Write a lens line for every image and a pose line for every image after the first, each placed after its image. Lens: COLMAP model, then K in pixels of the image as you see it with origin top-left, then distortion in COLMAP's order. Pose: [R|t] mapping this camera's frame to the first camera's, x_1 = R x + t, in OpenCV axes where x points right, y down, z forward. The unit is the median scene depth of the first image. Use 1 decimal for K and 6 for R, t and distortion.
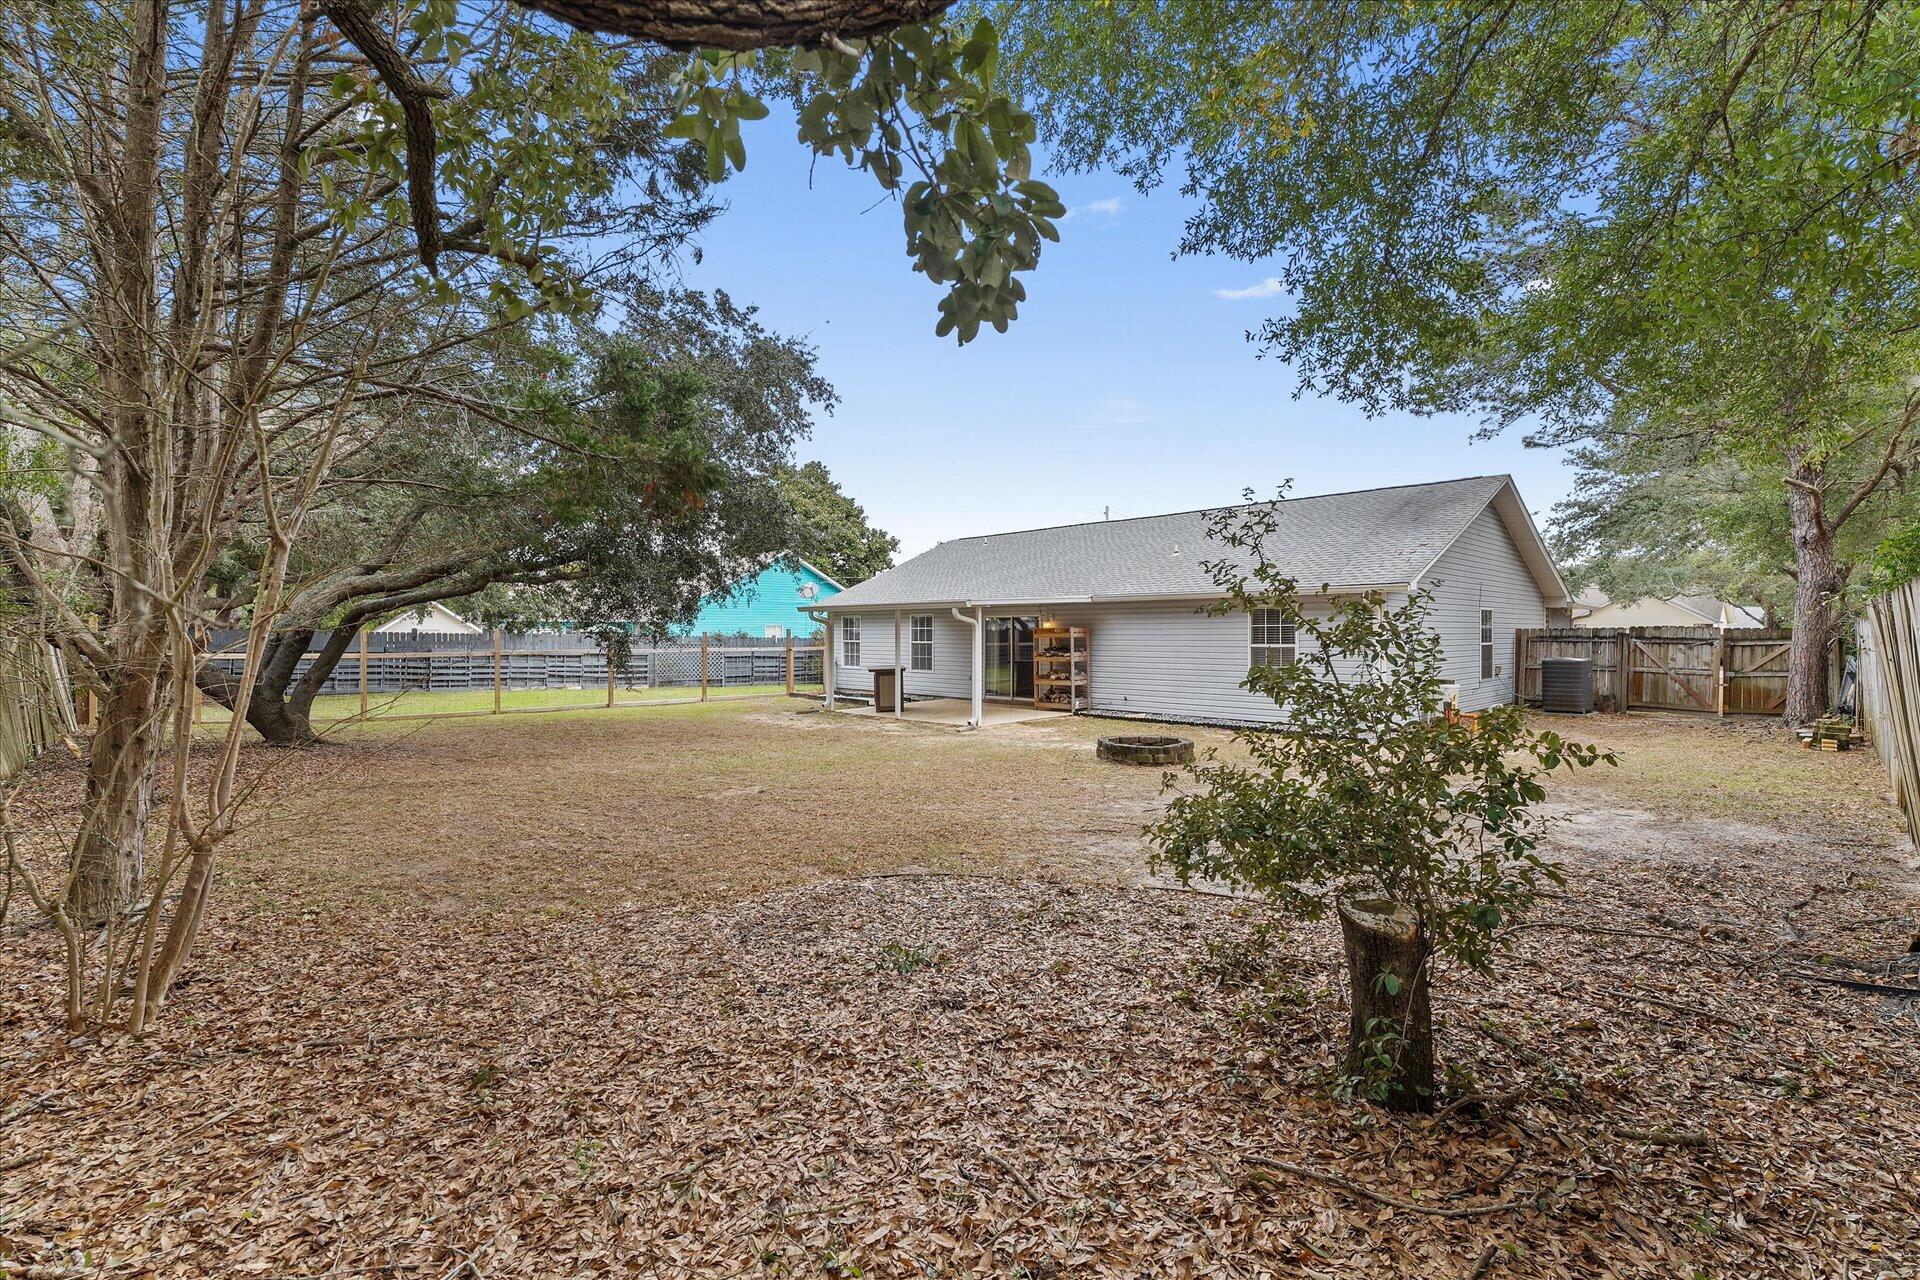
lens RADIAL K [[853.3, 0, 948.2], [0, 853.3, 642.8], [0, 0, 1]] dist [-0.001196, -0.000065]
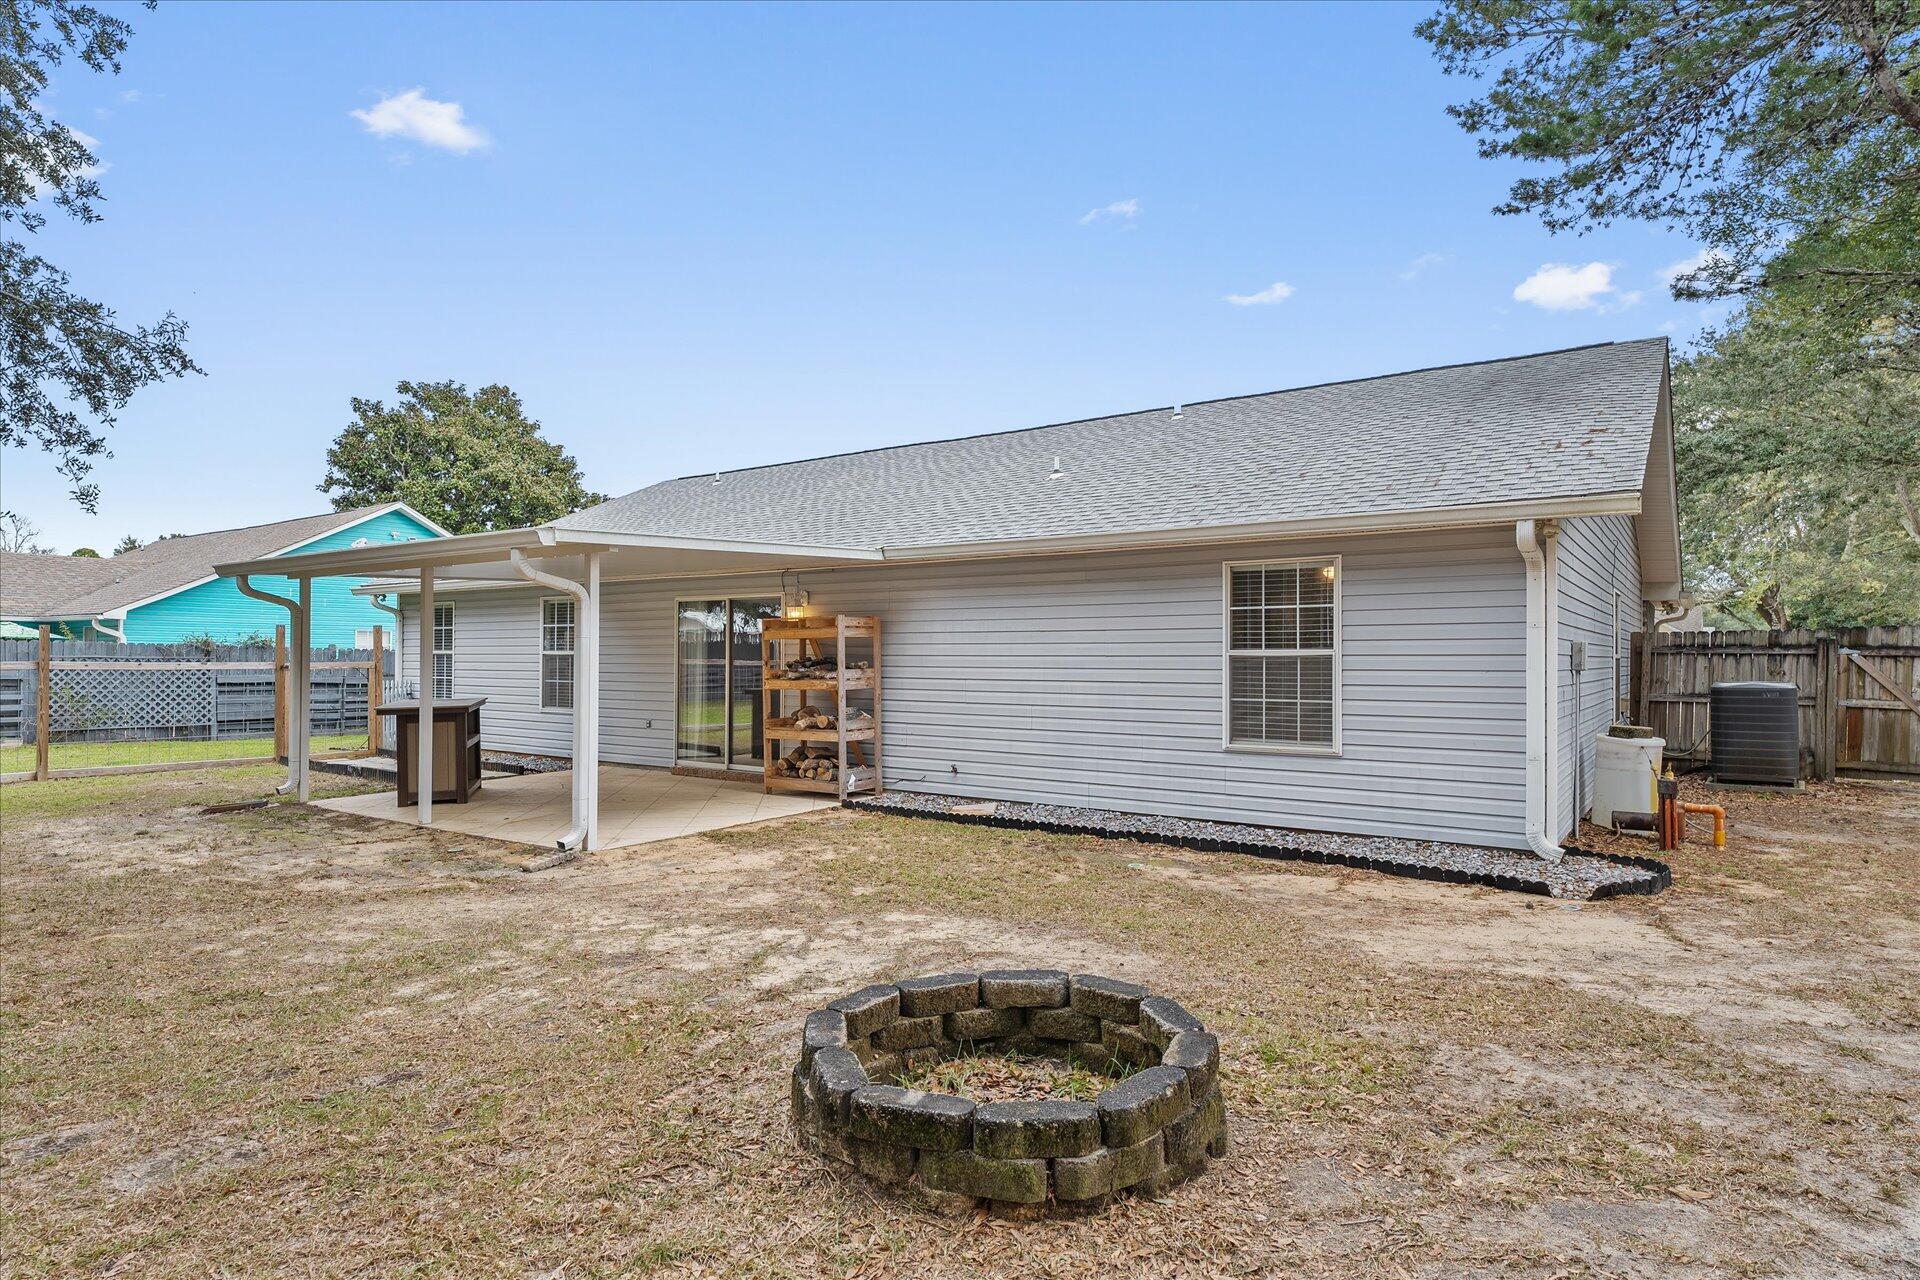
lens RADIAL K [[910.7, 0, 933.9], [0, 910.7, 663.3], [0, 0, 1]] dist [-0.014609, 0.000093]
pose [[0.986731, 0.004548, 0.162301, 0.113023], [-0.002611, 0.999923, -0.012146, 0.013219], [-0.162343, 0.011561, 0.986667, 0.498576]]
